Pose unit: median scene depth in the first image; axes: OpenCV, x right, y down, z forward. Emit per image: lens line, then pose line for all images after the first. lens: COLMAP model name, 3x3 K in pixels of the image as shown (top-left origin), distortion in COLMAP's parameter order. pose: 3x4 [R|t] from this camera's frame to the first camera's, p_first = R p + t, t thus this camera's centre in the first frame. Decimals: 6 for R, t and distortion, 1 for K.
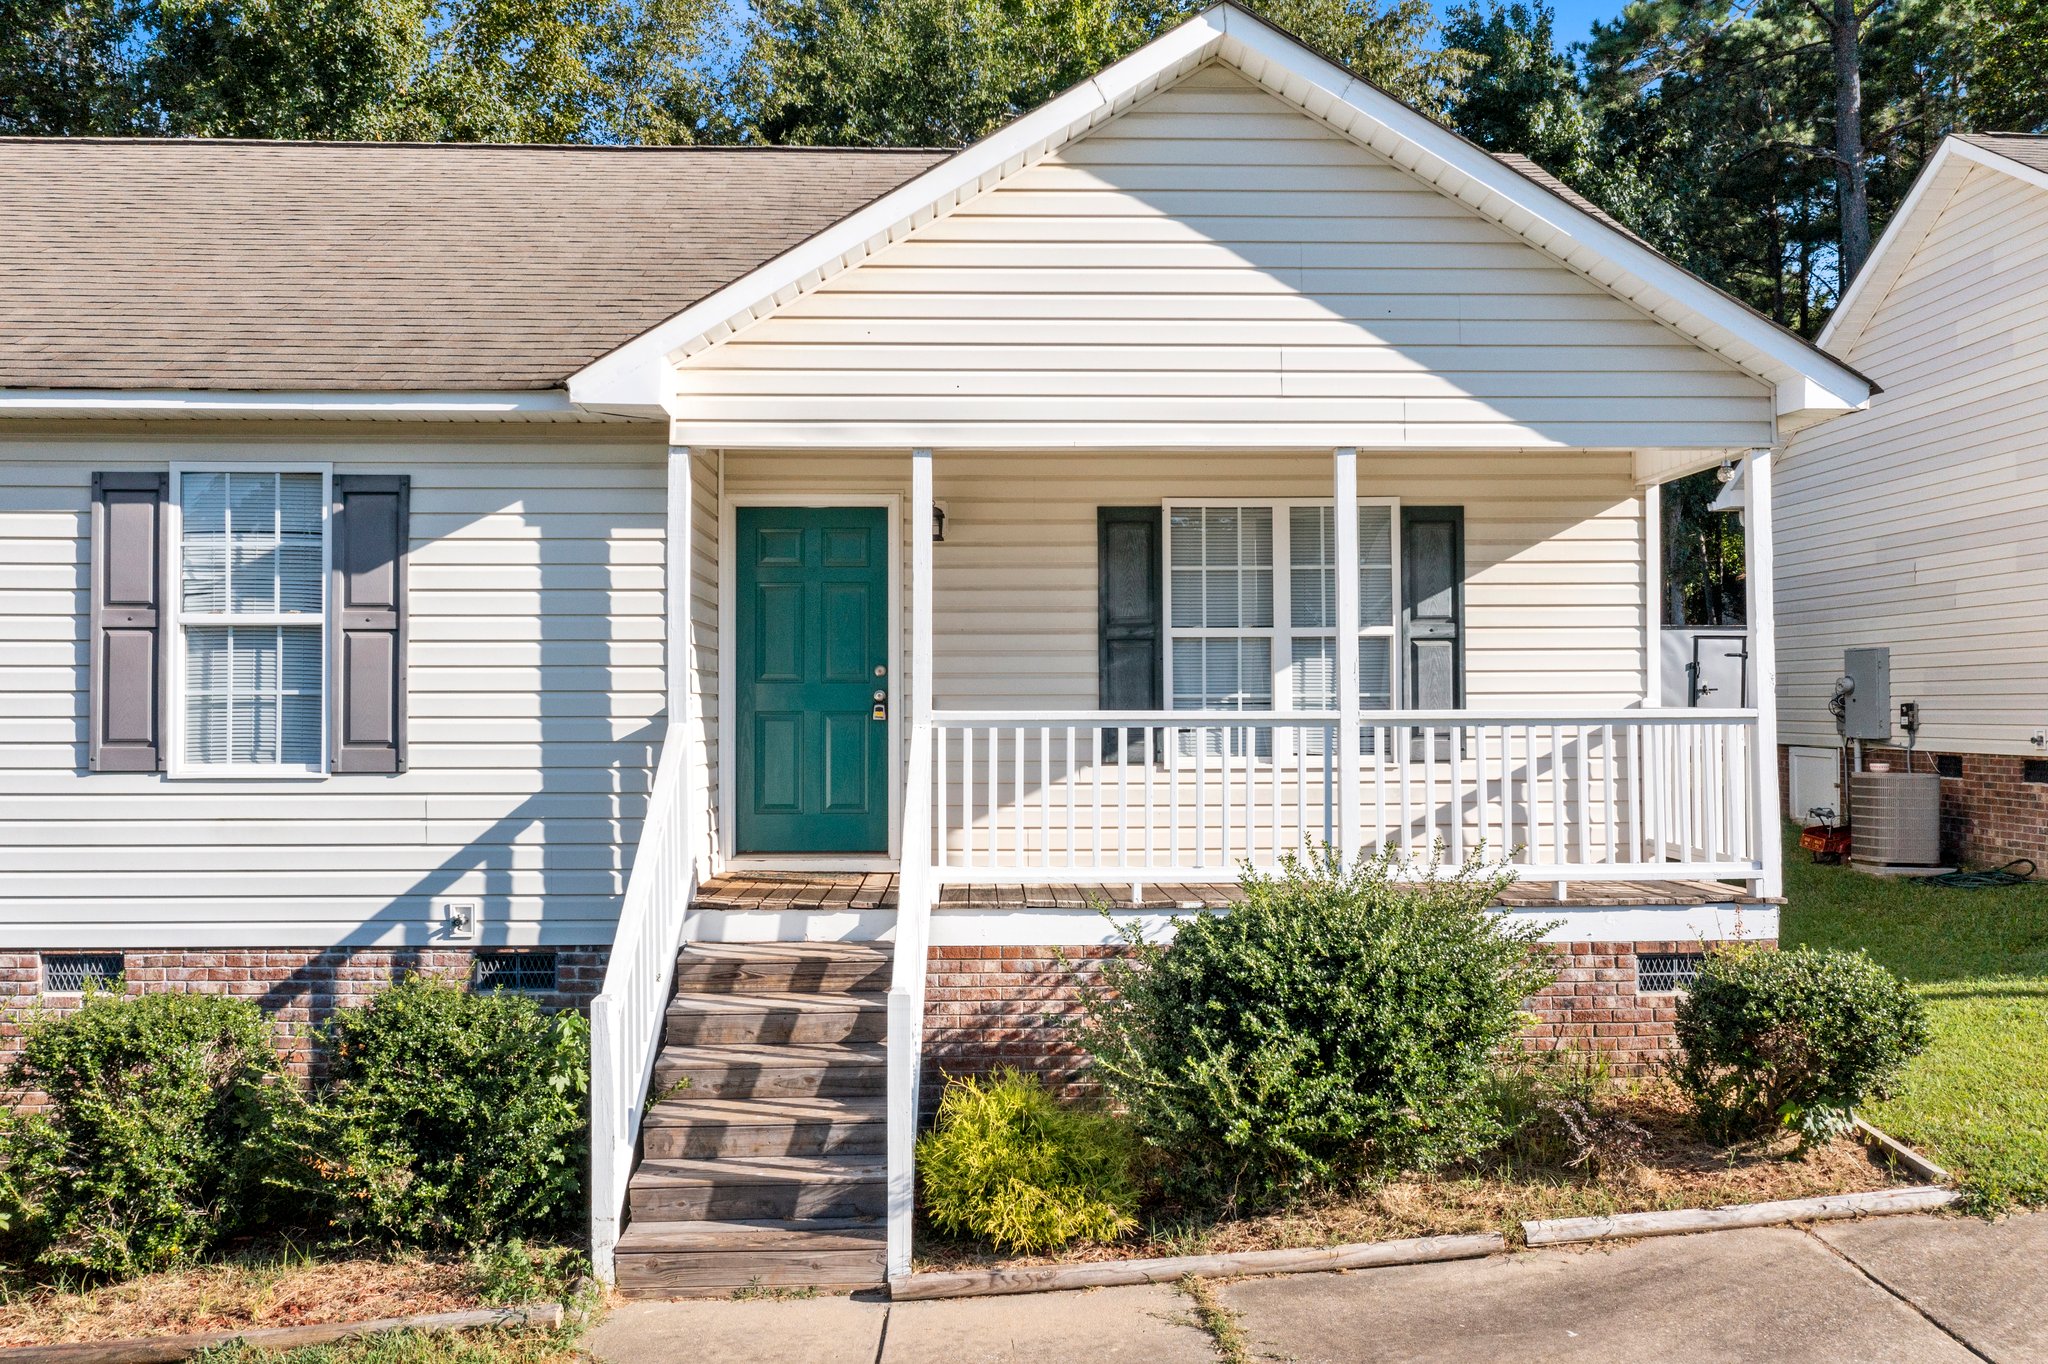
lens RADIAL K [[1654.3, 0, 1012.7], [0, 1654.3, 682.5], [0, 0, 1]] dist [0.005154, 0.008450]
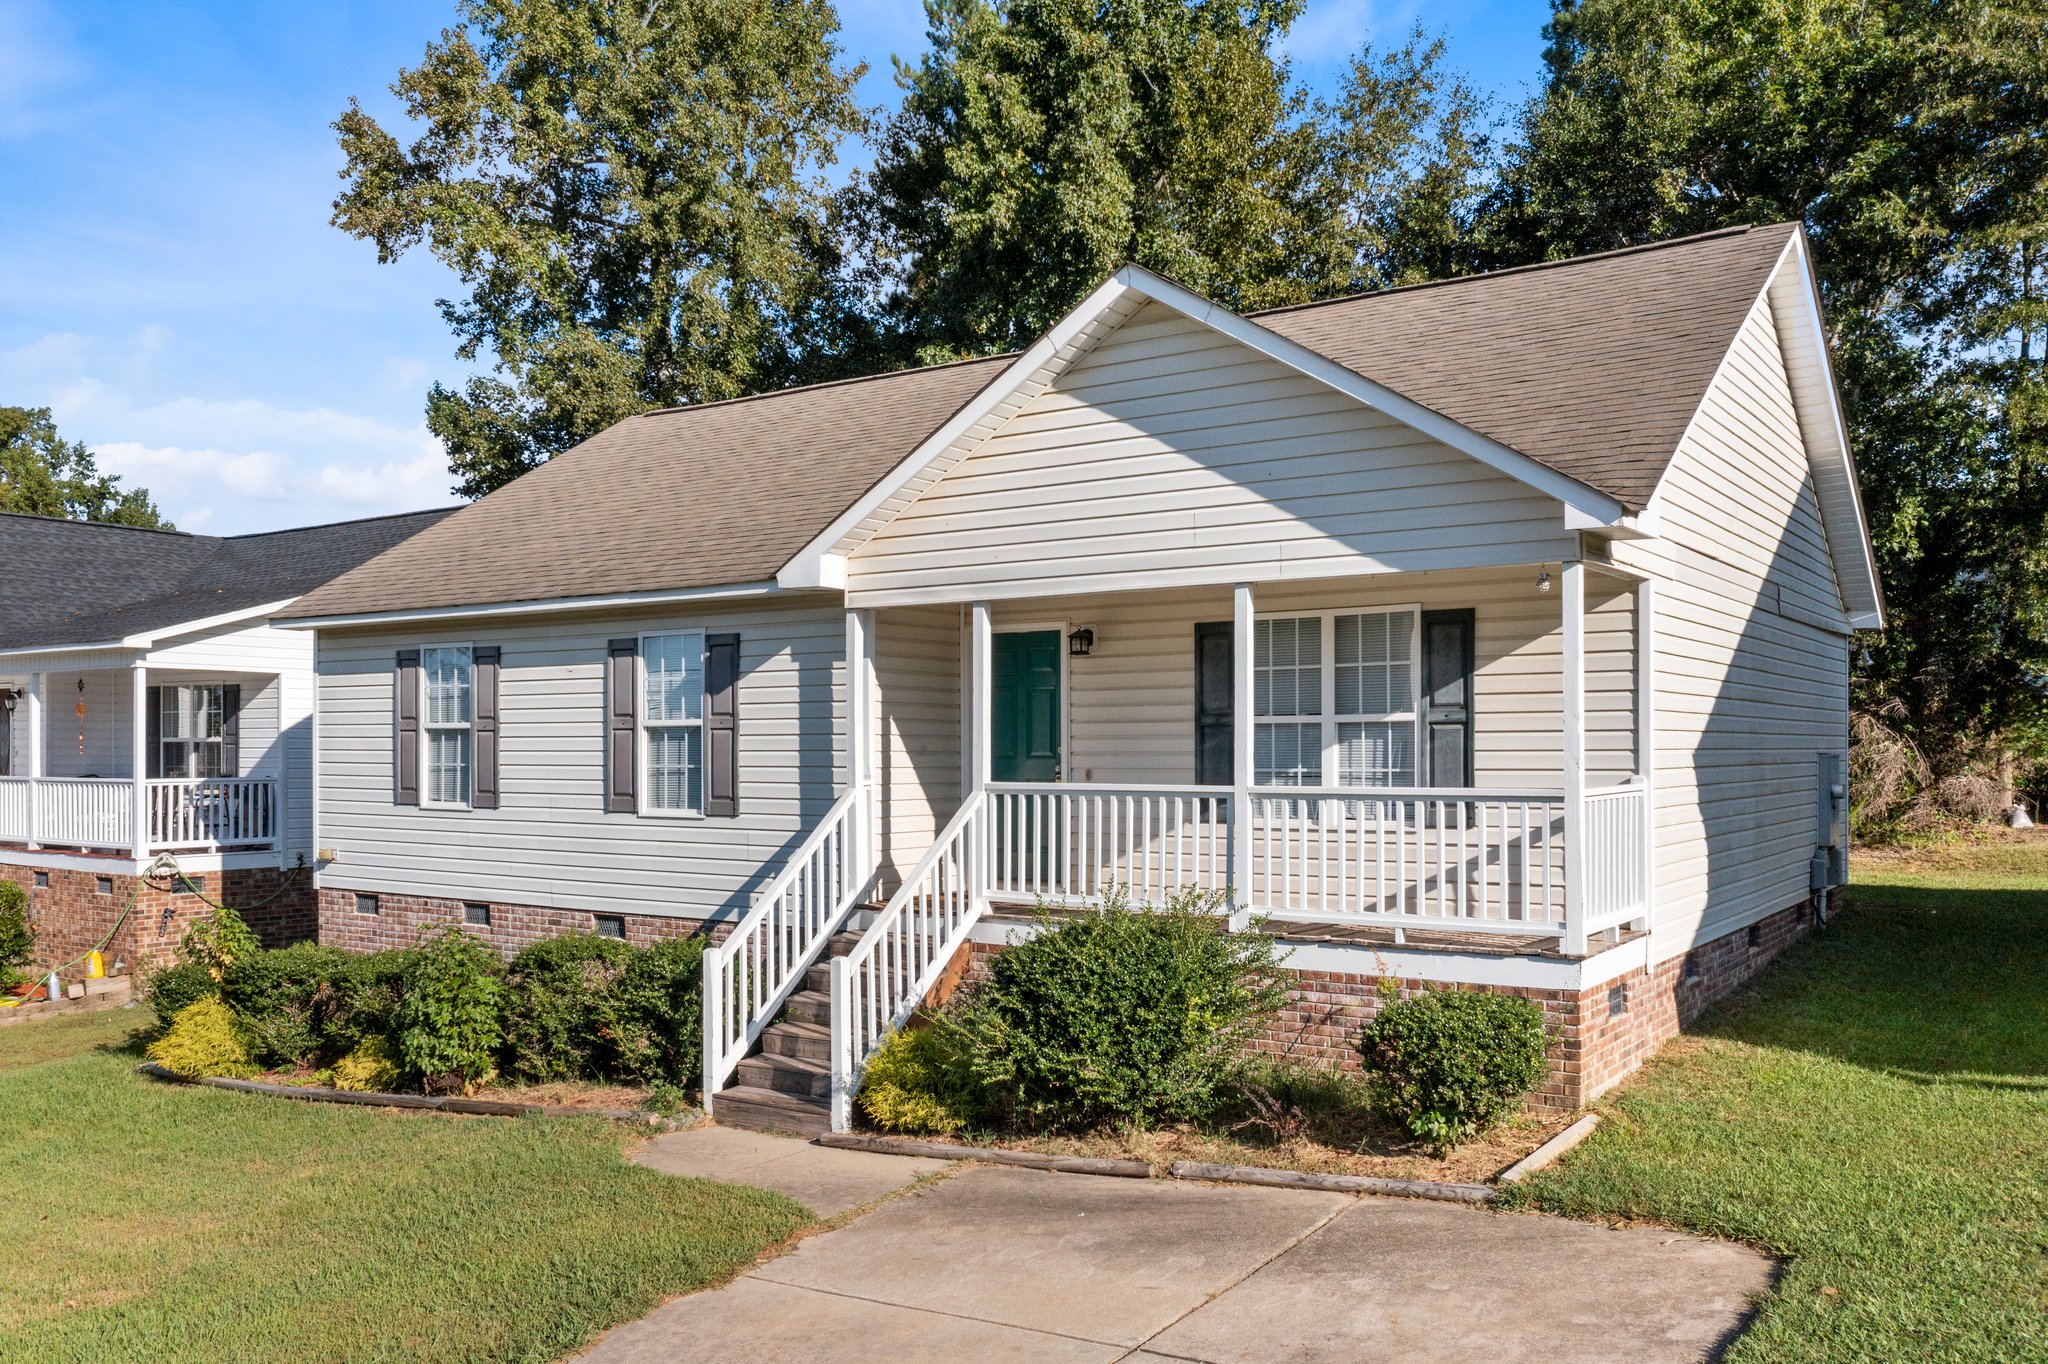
lens RADIAL K [[1658.0, 0, 970.3], [0, 1658.0, 771.4], [0, 0, 1]] dist [0.005418, 0.003505]
pose [[0.795282, 0.008198, -0.606184, 0.806271], [0.009050, 0.999637, 0.025392, -0.028943], [0.606172, -0.025680, 0.794919, -0.160092]]
